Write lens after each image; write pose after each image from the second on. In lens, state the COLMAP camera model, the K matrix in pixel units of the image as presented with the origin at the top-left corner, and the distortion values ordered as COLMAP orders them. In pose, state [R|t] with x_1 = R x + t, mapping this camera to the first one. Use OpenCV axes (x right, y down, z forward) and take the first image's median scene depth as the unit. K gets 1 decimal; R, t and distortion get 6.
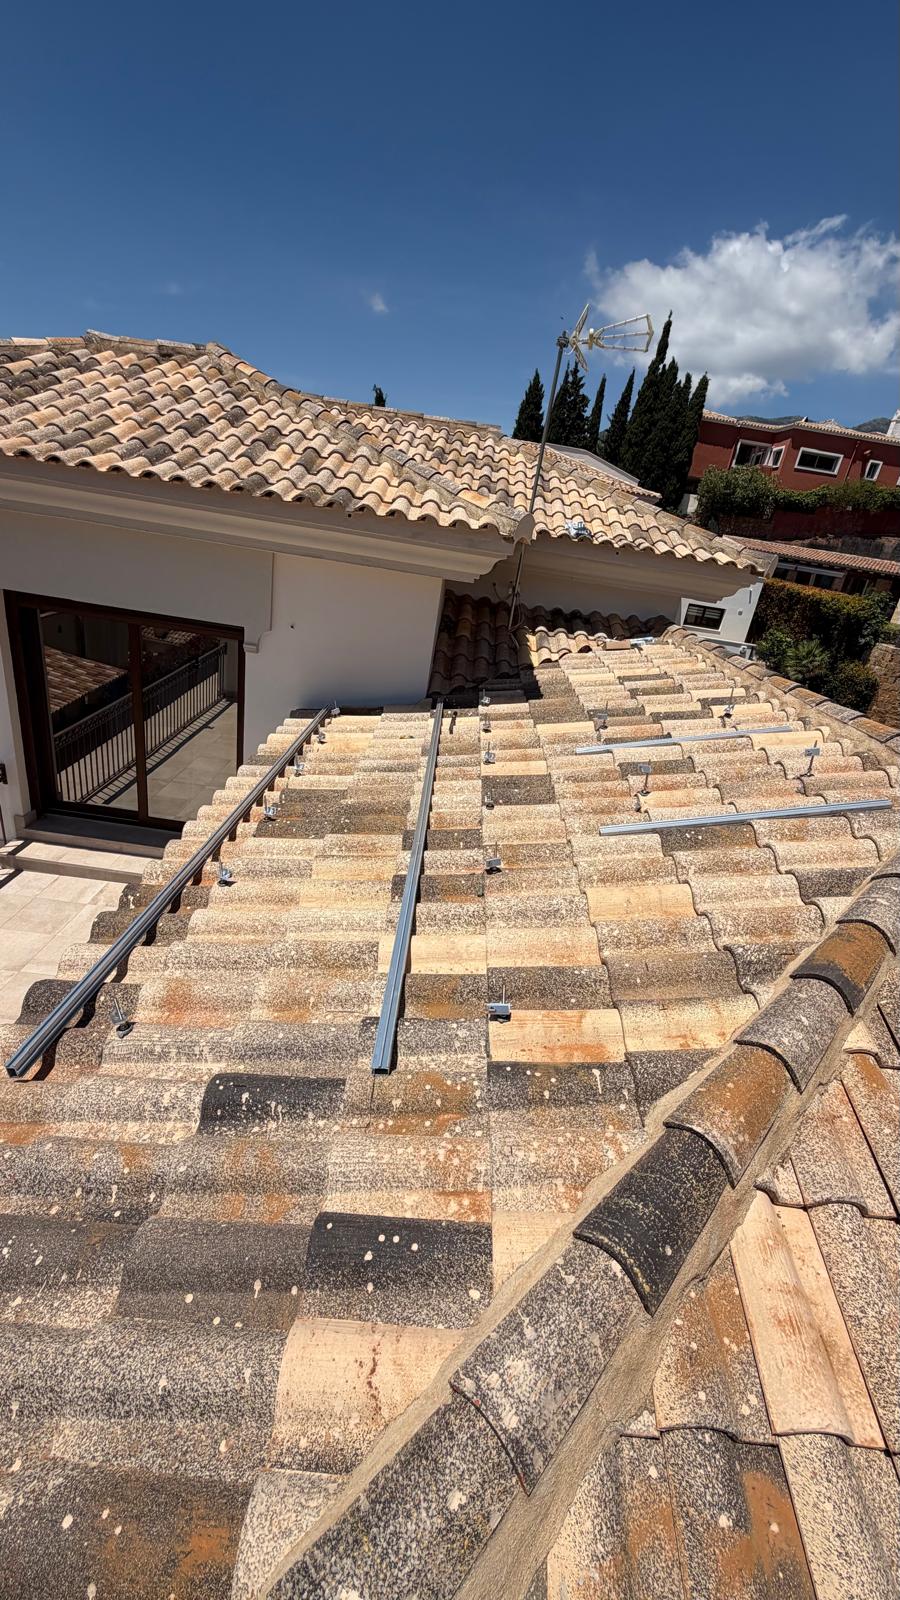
lens RADIAL K [[628.4, 0, 446.8], [0, 628.4, 798.2], [0, 0, 1]] dist [0.003795, -0.001159]
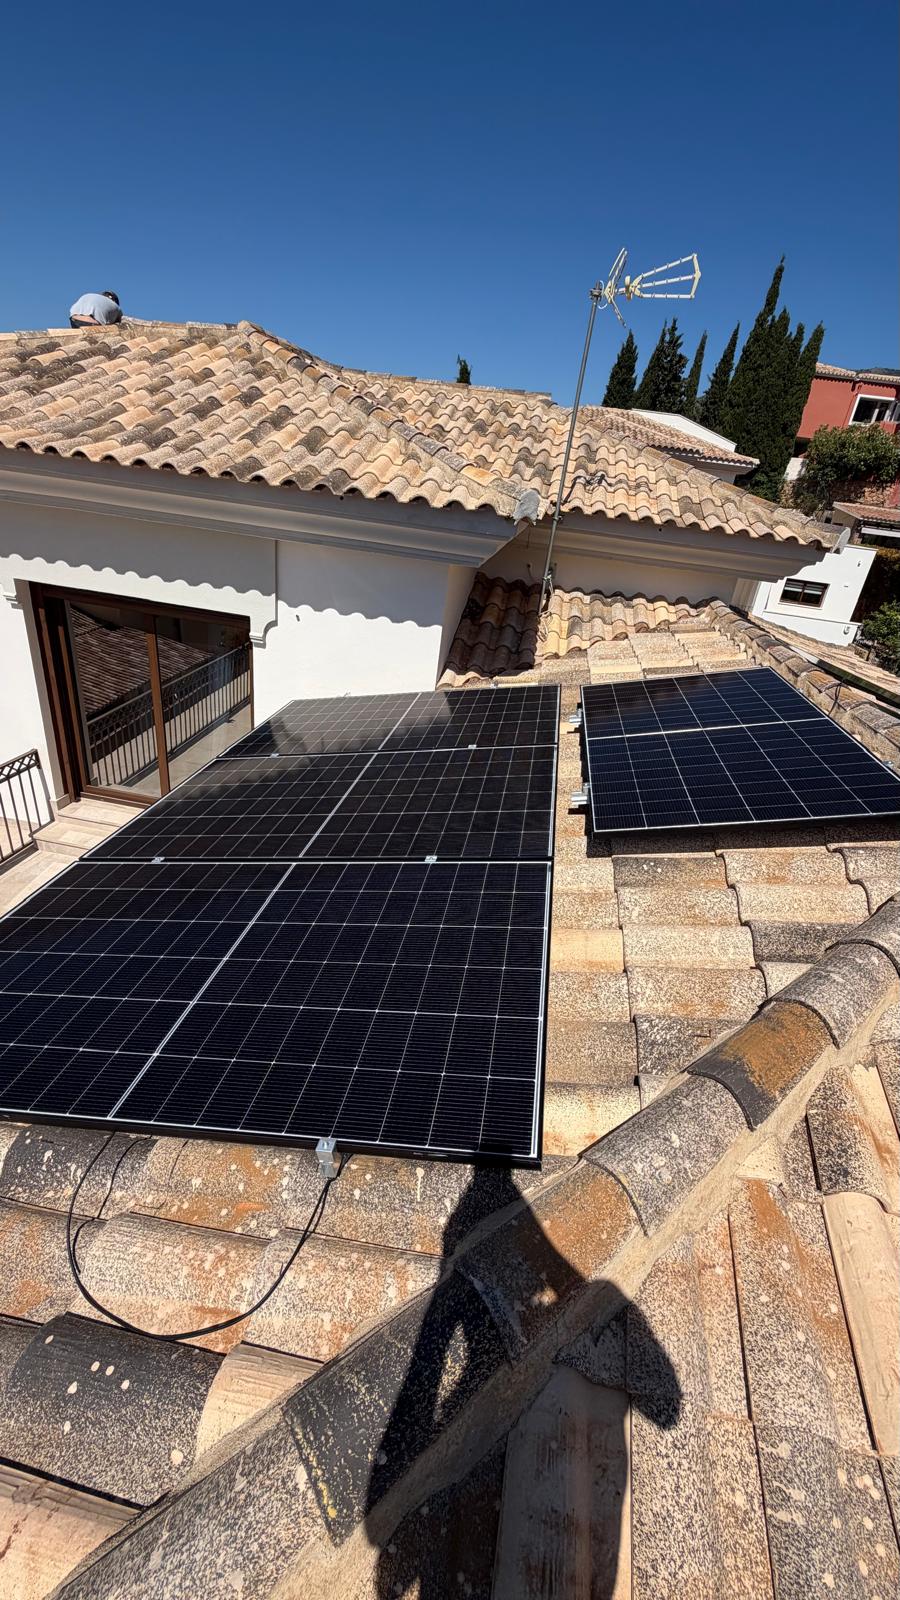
lens RADIAL K [[628.4, 0, 454.5], [0, 628.4, 795.9], [0, 0, 1]] dist [0.003795, -0.001159]
pose [[0.991185, 0.030968, -0.128815, 0.139321], [-0.027227, 0.999158, 0.030698, -0.034535], [0.129657, -0.026920, 0.991193, 0.070112]]
